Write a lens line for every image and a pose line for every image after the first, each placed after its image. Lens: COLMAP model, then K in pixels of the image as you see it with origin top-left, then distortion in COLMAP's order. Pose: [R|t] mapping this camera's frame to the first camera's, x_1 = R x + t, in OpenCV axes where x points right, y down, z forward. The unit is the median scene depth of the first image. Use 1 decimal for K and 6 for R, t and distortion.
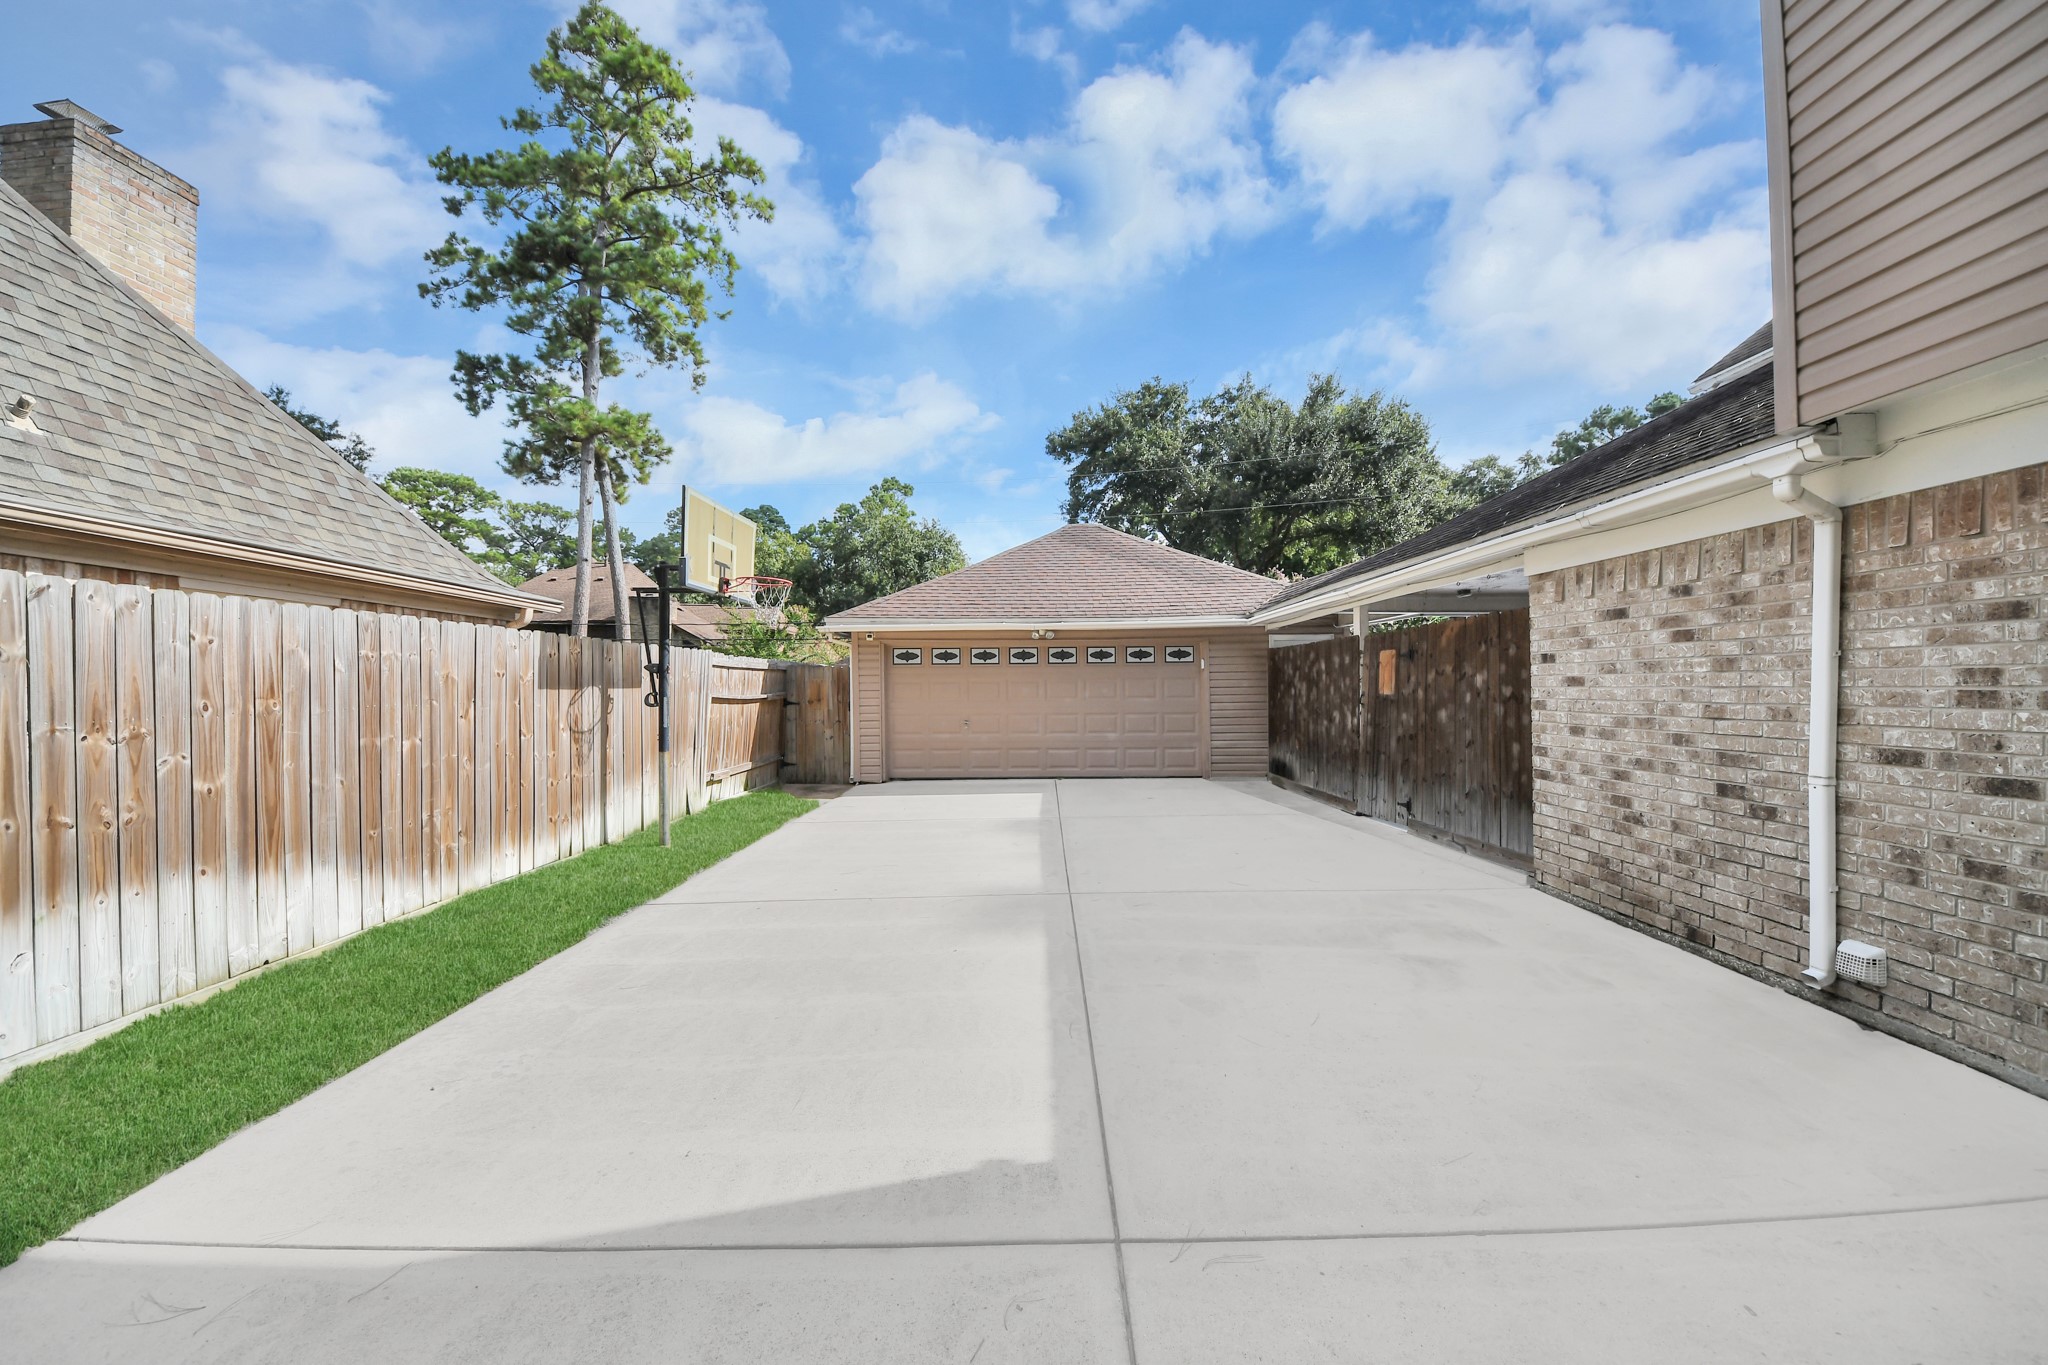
lens RADIAL K [[719.0, 0, 1049.9], [0, 719.0, 688.5], [0, 0, 1]] dist [0.008104, -0.014966]
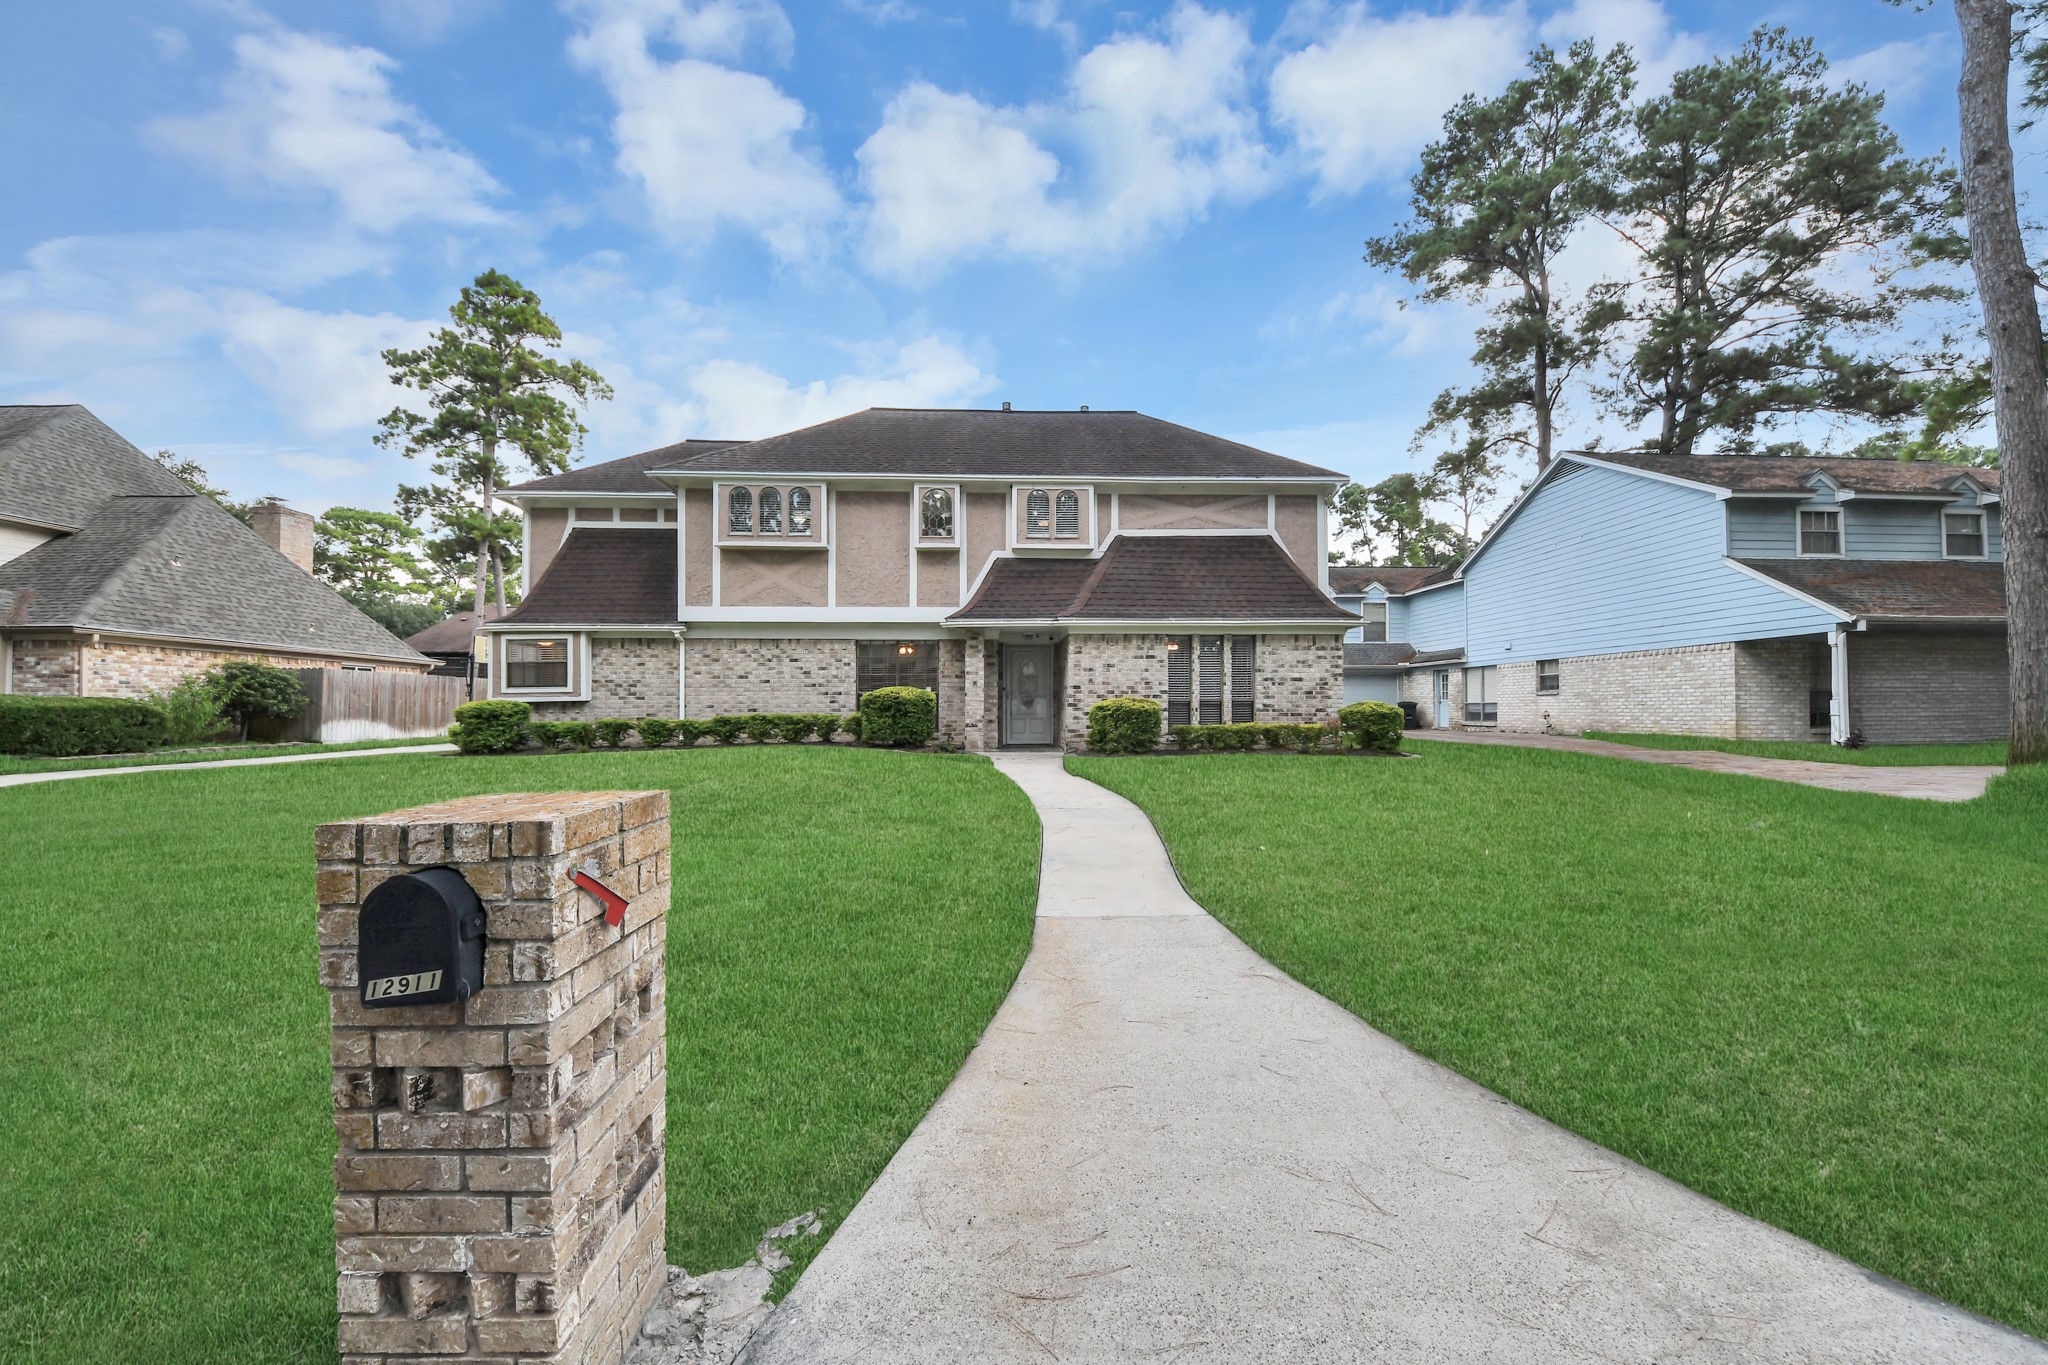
lens RADIAL K [[741.6, 0, 1039.0], [0, 741.6, 691.3], [0, 0, 1]] dist [0.023577, -0.016672]
pose [[0.998998, 0.017481, 0.041209, 0.518427], [-0.016226, 0.999401, -0.030580, 0.016454], [-0.041719, 0.029881, 0.998682, -0.686087]]
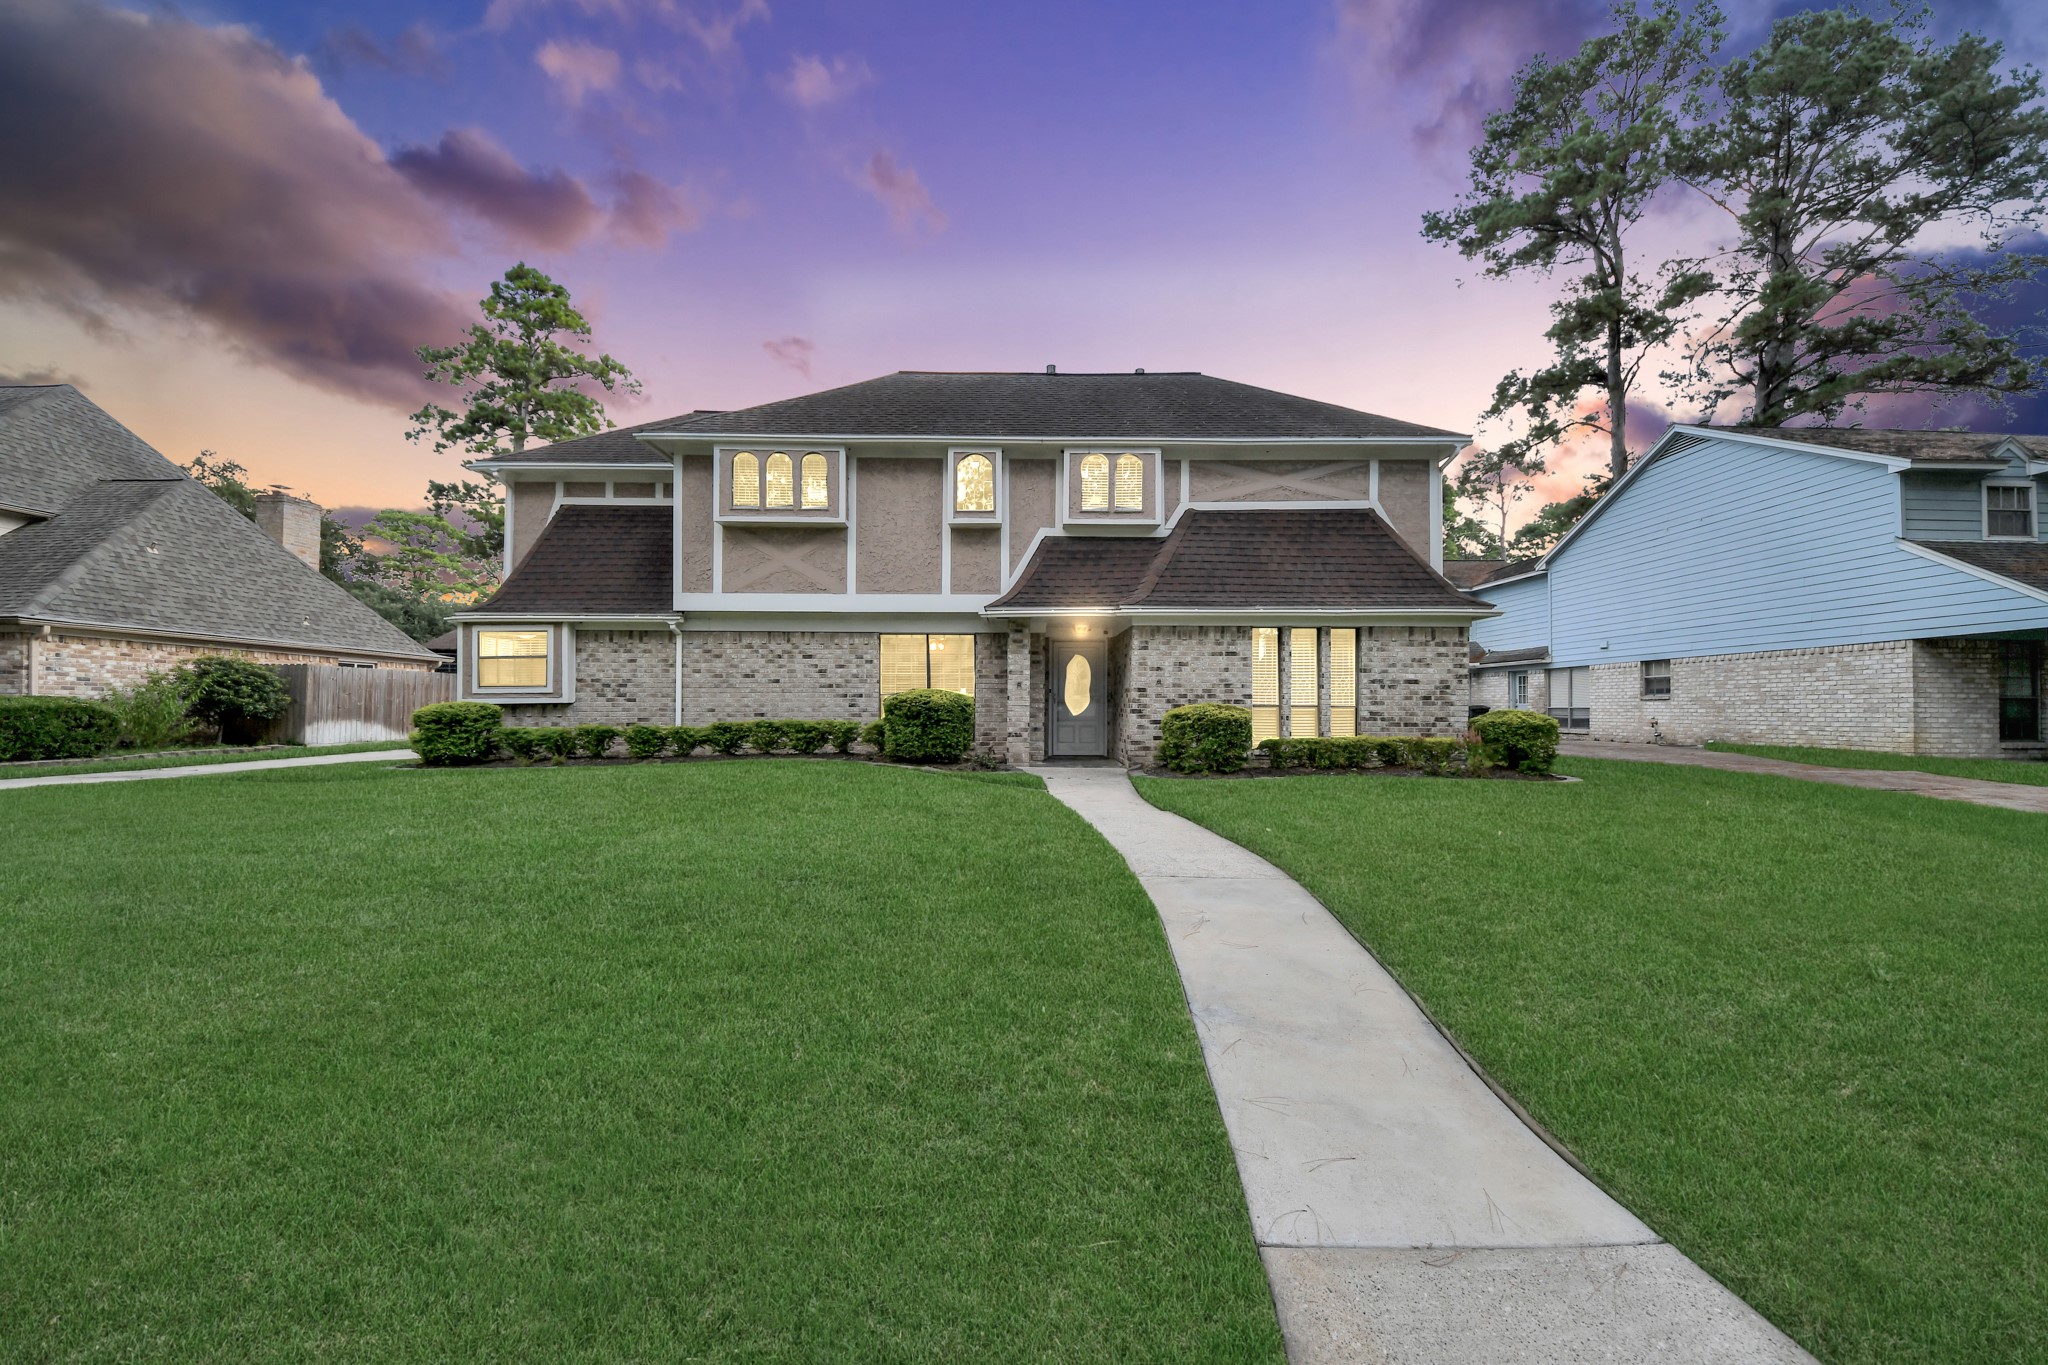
lens RADIAL K [[727.5, 0, 1032.3], [0, 727.5, 698.9], [0, 0, 1]] dist [-0.007295, -0.000255]
pose [[0.999744, 0.022596, 0.001083, 0.499439], [-0.022573, 0.999587, -0.017771, 0.010634], [-0.001484, 0.017742, 0.999842, -0.575174]]
